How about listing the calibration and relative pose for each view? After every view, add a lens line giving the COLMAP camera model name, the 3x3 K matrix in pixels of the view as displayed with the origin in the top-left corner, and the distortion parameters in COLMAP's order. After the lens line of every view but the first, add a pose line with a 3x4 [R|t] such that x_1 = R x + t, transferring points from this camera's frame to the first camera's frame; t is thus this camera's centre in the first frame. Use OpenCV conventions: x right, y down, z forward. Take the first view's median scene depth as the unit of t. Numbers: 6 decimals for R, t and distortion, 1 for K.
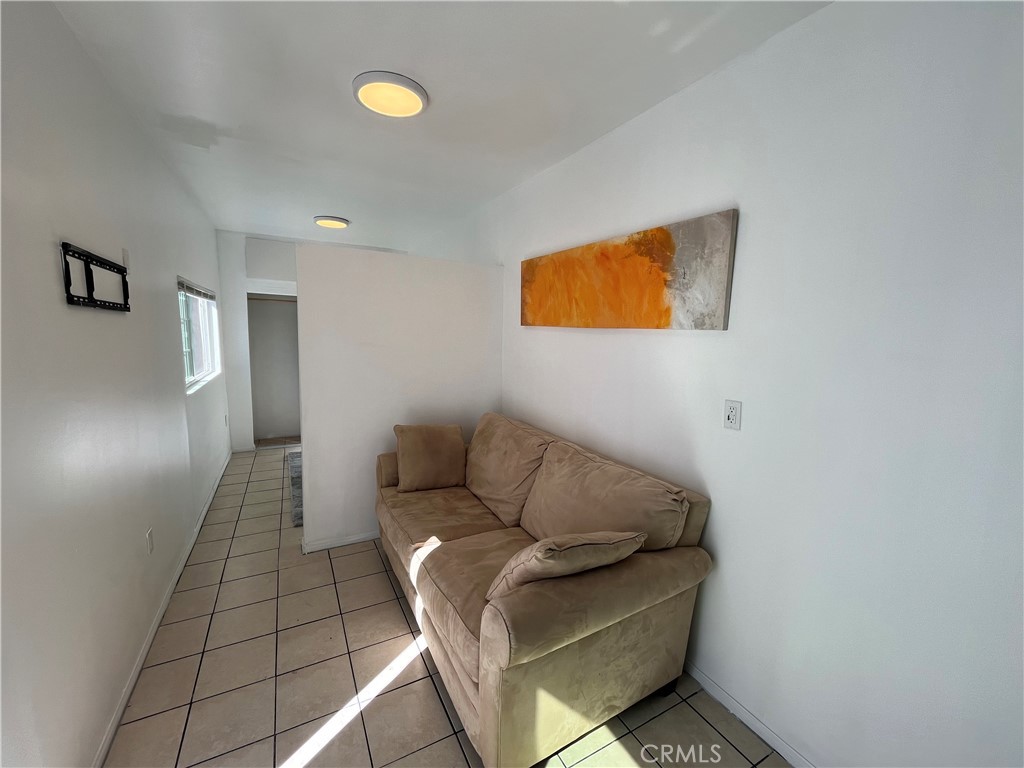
lens RADIAL K [[415.5, 0, 513.4], [0, 415.5, 384.4], [0, 0, 1]] dist [-0.001851, -0.000045]
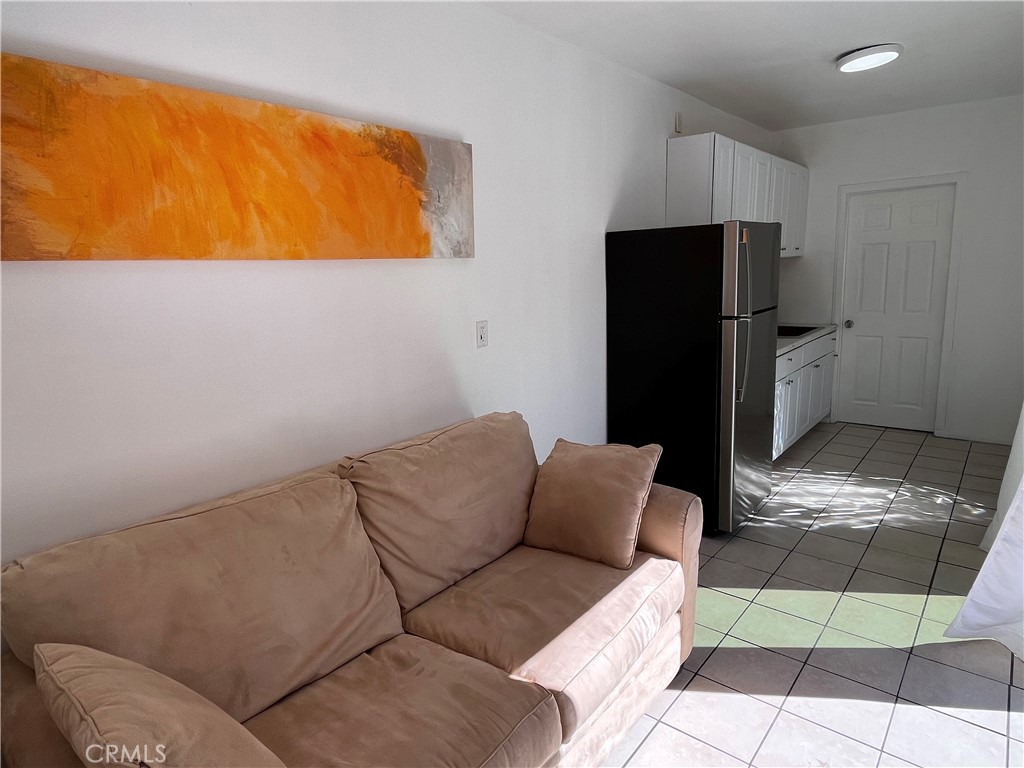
lens RADIAL K [[611.5, 0, 511.4], [0, 611.5, 379.6], [0, 0, 1]] dist [-0.000863, -0.001859]
pose [[-0.367772, -0.190463, 0.910202, -0.687428], [0.139057, 0.956531, 0.256344, -0.147476], [-0.919460, 0.220846, -0.325300, 0.998014]]
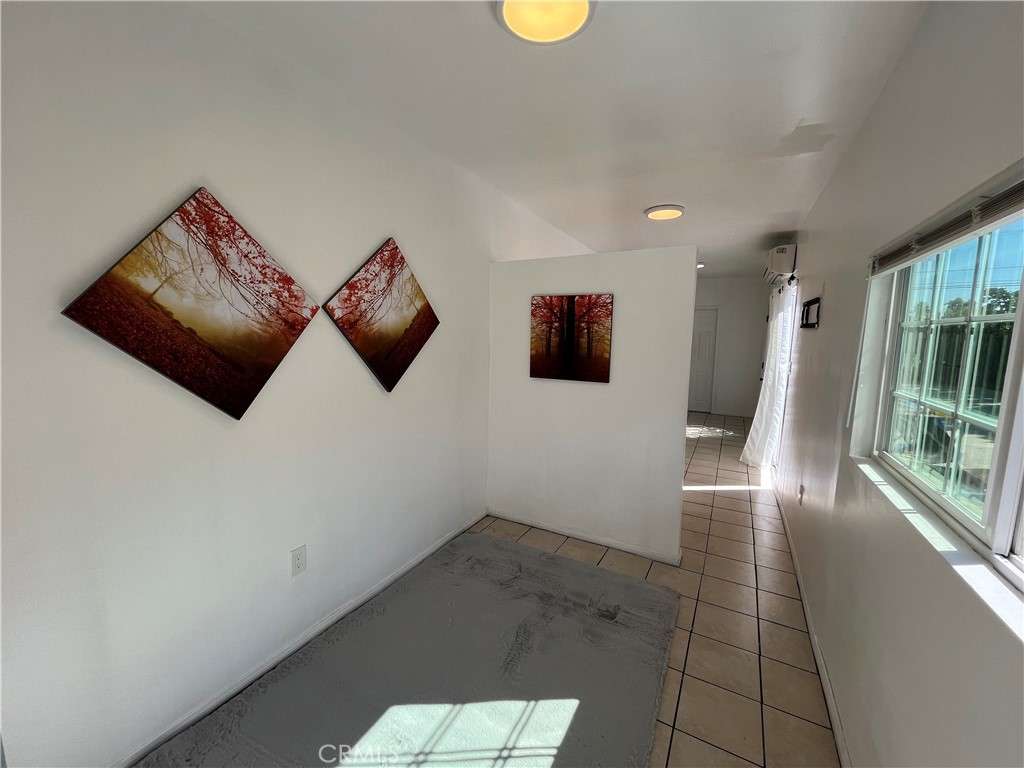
lens RADIAL K [[415.5, 0, 510.6], [0, 415.5, 385.7], [0, 0, 1]] dist [-0.001851, -0.000045]
pose [[-0.541489, -0.141529, 0.828710, -1.209871], [0.074632, 0.973744, 0.215064, -0.282800], [-0.837389, 0.178303, -0.516709, 2.047911]]
